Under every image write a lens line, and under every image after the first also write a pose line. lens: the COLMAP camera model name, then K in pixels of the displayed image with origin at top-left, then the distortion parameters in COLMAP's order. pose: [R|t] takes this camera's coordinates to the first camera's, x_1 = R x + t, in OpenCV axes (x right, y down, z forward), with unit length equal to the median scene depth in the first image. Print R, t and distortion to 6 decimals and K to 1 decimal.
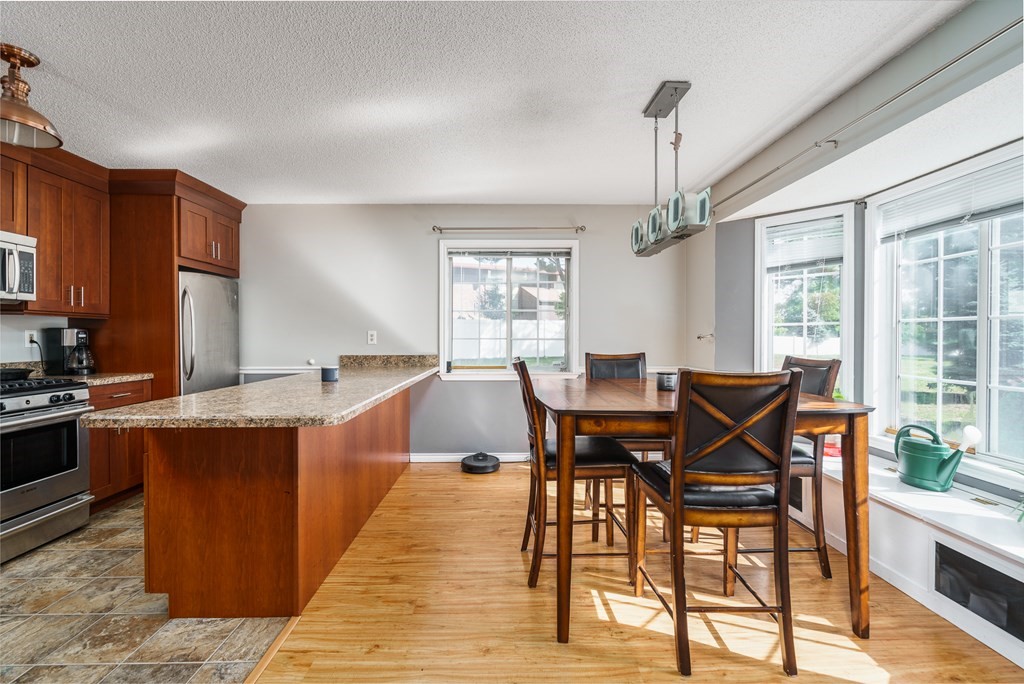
lens RADIAL K [[463.1, 0, 512.0], [0, 463.1, 342.0], [0, 0, 1]] dist [-0.002104, -0.000010]
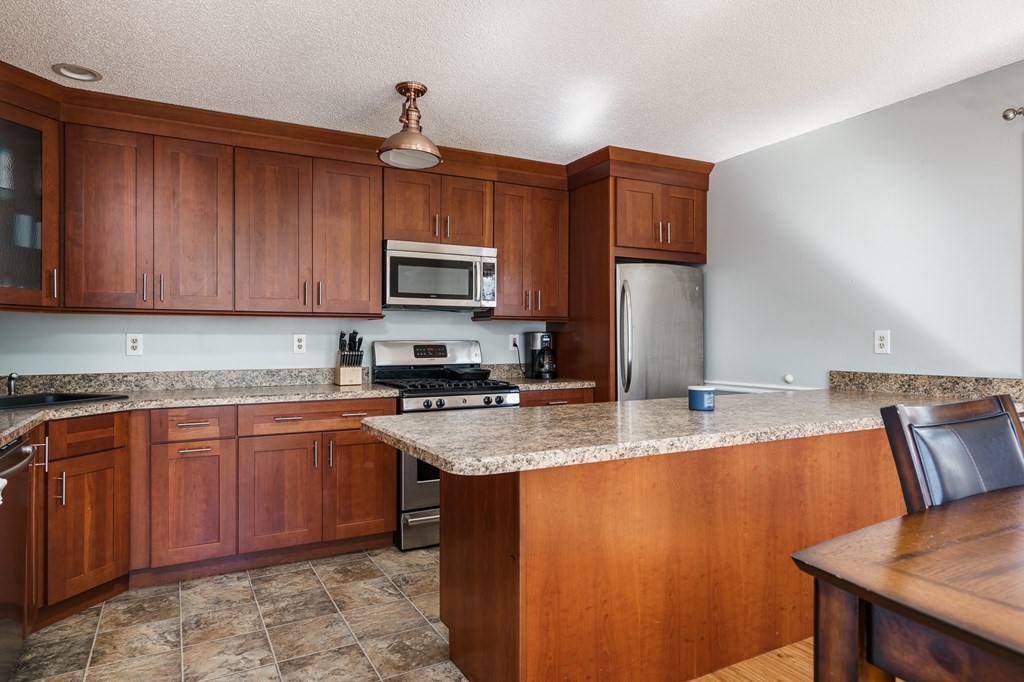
lens RADIAL K [[621.4, 0, 512.0], [0, 621.4, 341.0], [0, 0, 1]] dist [0.009883, 0.000074]
pose [[0.456638, 0.002104, -0.889650, 0.225906], [-0.008475, 0.999962, -0.001985, -0.007059], [0.889612, 0.008446, 0.456638, 0.322169]]
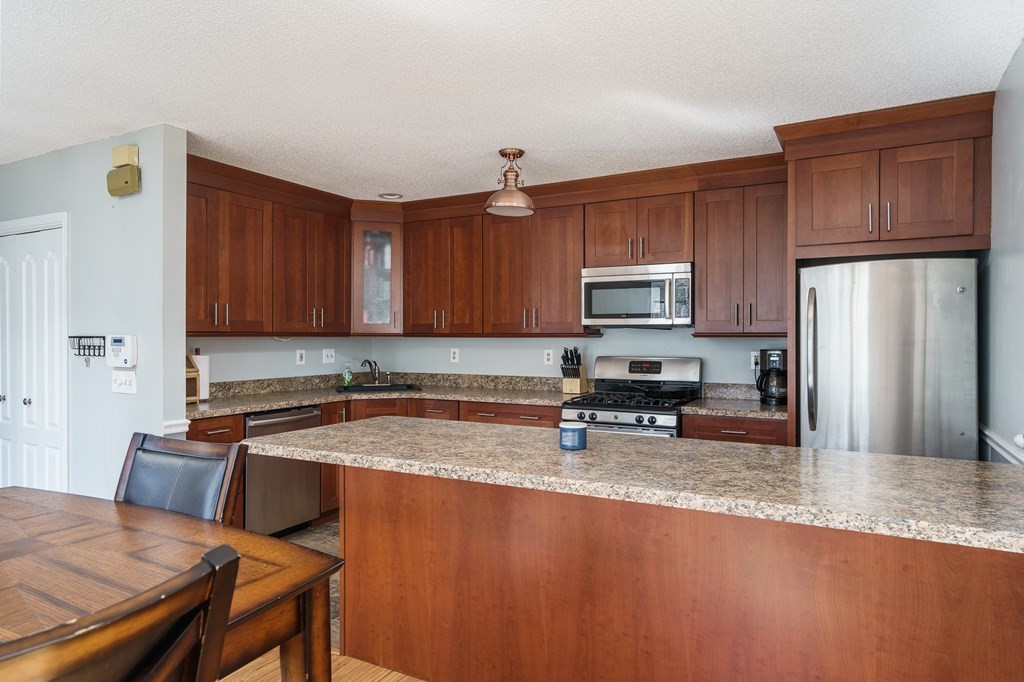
lens RADIAL K [[621.4, 0, 512.0], [0, 621.4, 341.0], [0, 0, 1]] dist [0.009883, 0.000074]
pose [[-0.496399, 0.006588, -0.868069, 0.304790], [-0.009395, 0.999872, 0.012960, -0.056590], [0.868043, 0.014589, -0.496274, 1.146672]]
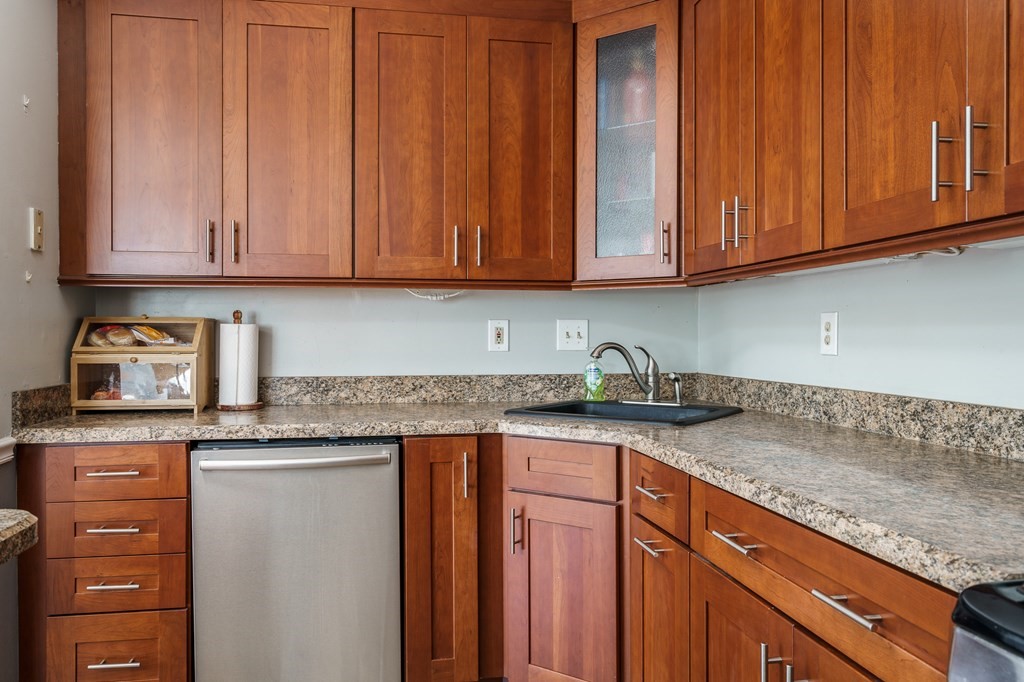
lens RADIAL K [[755.4, 0, 512.0], [0, 755.4, 341.0], [0, 0, 1]] dist [0.007658, 0.003901]
pose [[-0.987968, 0.002154, -0.154646, -0.615573], [-0.000683, 0.999833, 0.018287, -0.003659], [0.154659, 0.018172, -0.987801, 0.848403]]
